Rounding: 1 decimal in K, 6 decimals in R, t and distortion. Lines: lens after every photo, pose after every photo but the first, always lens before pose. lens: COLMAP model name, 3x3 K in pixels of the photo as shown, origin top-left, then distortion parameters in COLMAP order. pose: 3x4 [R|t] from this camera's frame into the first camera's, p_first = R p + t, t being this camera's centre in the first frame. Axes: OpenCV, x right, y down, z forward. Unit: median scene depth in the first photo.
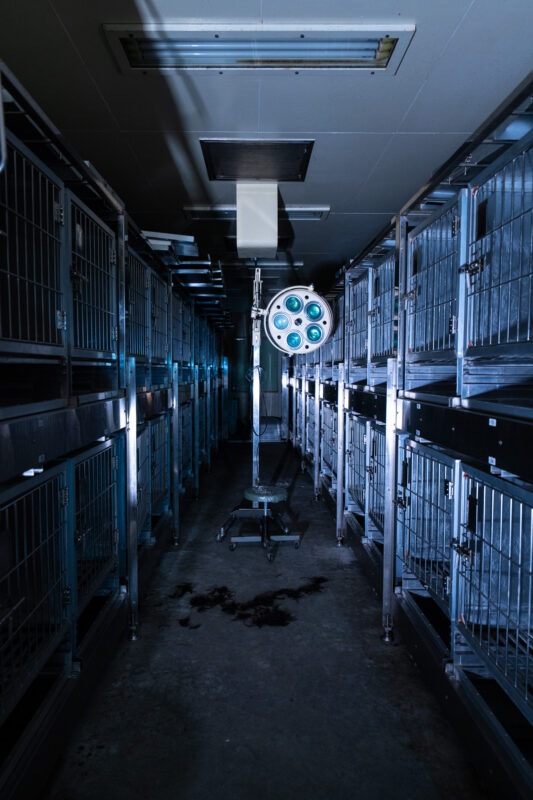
lens RADIAL K [[563.6, 0, 266.5], [0, 563.6, 400.0], [0, 0, 1]] dist [0.025013, -0.001884]
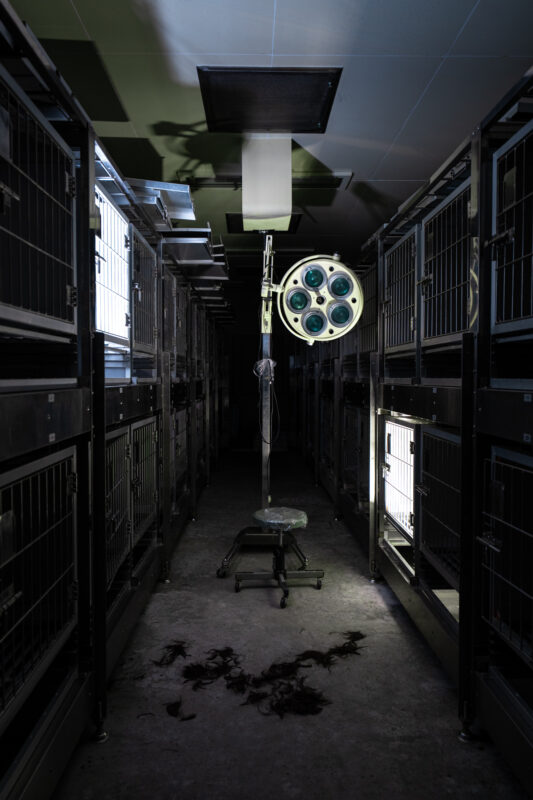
lens RADIAL K [[577.8, 0, 268.9], [0, 577.8, 394.3], [0, 0, 1]] dist [-0.001131, -0.000167]
pose [[0.999990, -0.002768, 0.003575, -0.020869], [0.002850, 0.999731, -0.023015, 0.012894], [-0.003510, 0.023025, 0.999729, 0.202353]]
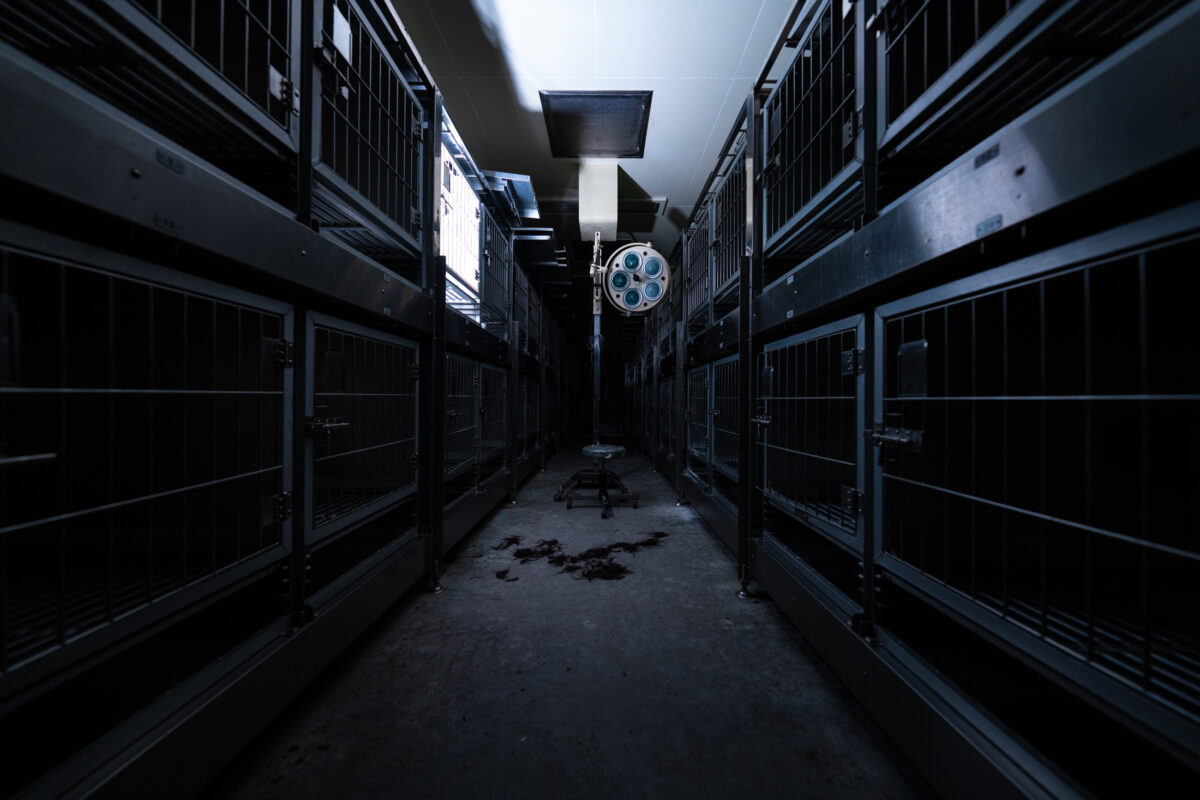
lens RADIAL K [[434.6, 0, 606.2], [0, 434.6, 398.4], [0, 0, 1]] dist [0.000497, 0.000020]
pose [[0.999825, 0.003131, -0.018459, 0.017529], [-0.004136, 0.998498, -0.054633, 0.123057], [0.018260, 0.054699, 0.998336, 0.251977]]
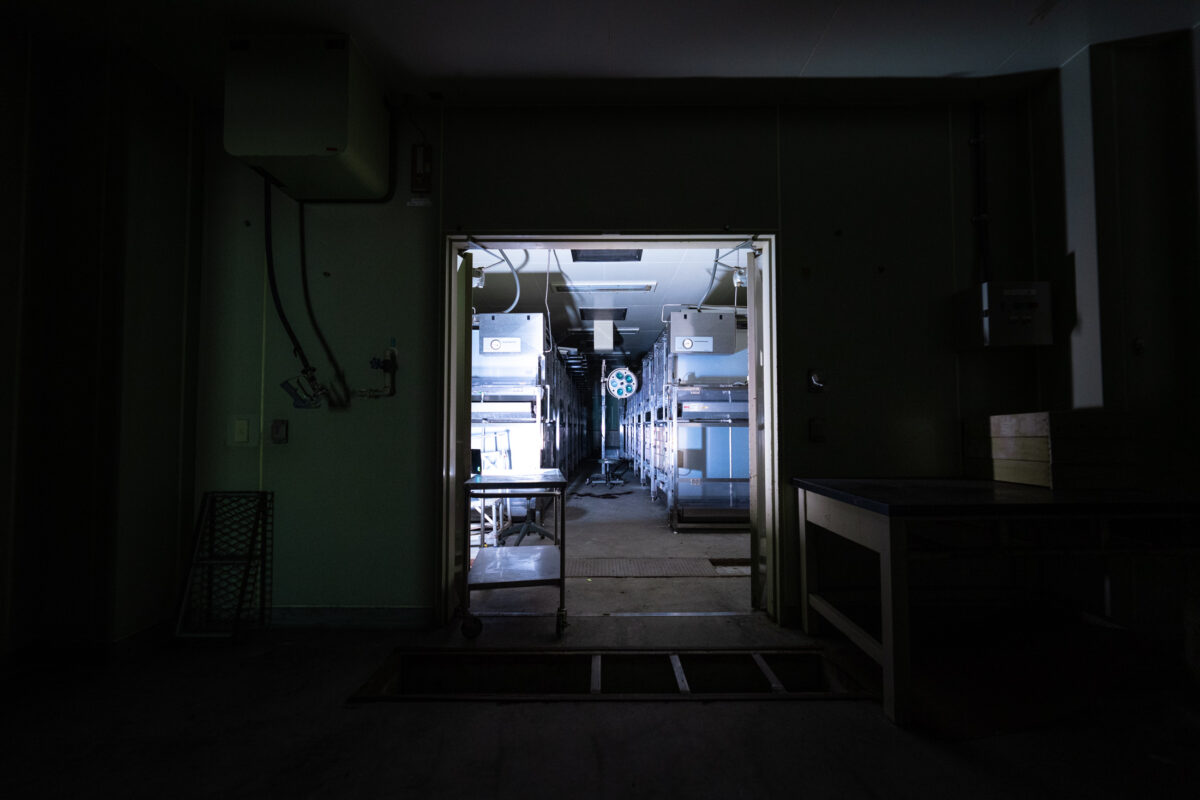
lens RADIAL K [[434.6, 0, 606.2], [0, 434.6, 398.4], [0, 0, 1]] dist [0.000497, 0.000020]
pose [[0.999911, -0.004059, -0.012737, 0.016318], [0.002570, 0.993383, -0.114819, 0.124348], [0.013119, 0.114776, 0.993305, -0.747806]]
